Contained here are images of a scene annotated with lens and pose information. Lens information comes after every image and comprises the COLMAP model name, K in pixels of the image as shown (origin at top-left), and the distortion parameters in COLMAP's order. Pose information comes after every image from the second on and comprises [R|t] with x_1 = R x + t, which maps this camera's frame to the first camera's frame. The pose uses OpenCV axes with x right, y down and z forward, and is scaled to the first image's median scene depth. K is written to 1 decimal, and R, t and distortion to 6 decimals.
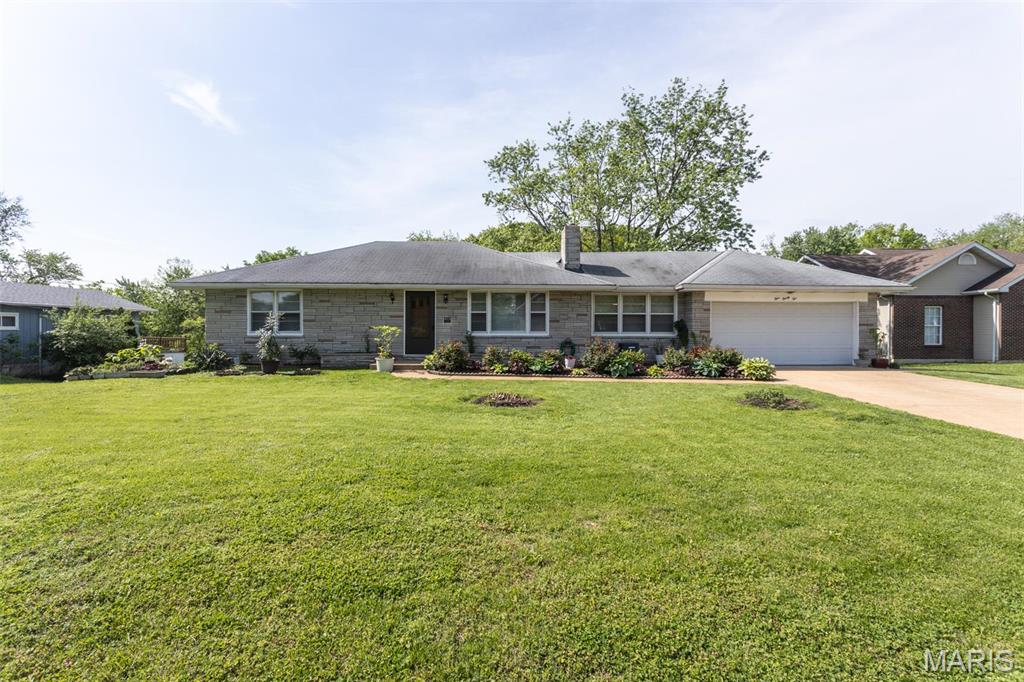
lens RADIAL K [[480.6, 0, 513.6], [0, 480.6, 337.3], [0, 0, 1]] dist [0.000886, 0.000693]
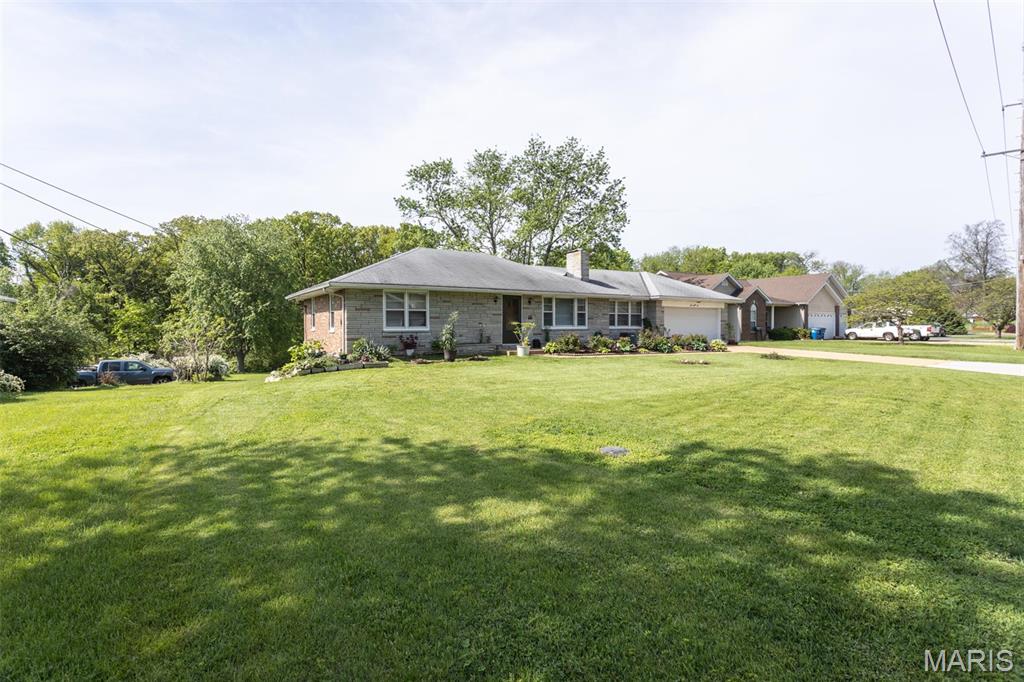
lens RADIAL K [[480.6, 0, 513.6], [0, 480.6, 337.3], [0, 0, 1]] dist [0.000886, 0.000693]
pose [[0.855309, -0.017687, 0.517816, -0.859778], [0.012455, 0.999830, 0.013579, -0.000087], [-0.517968, -0.005164, 0.855384, -0.112535]]
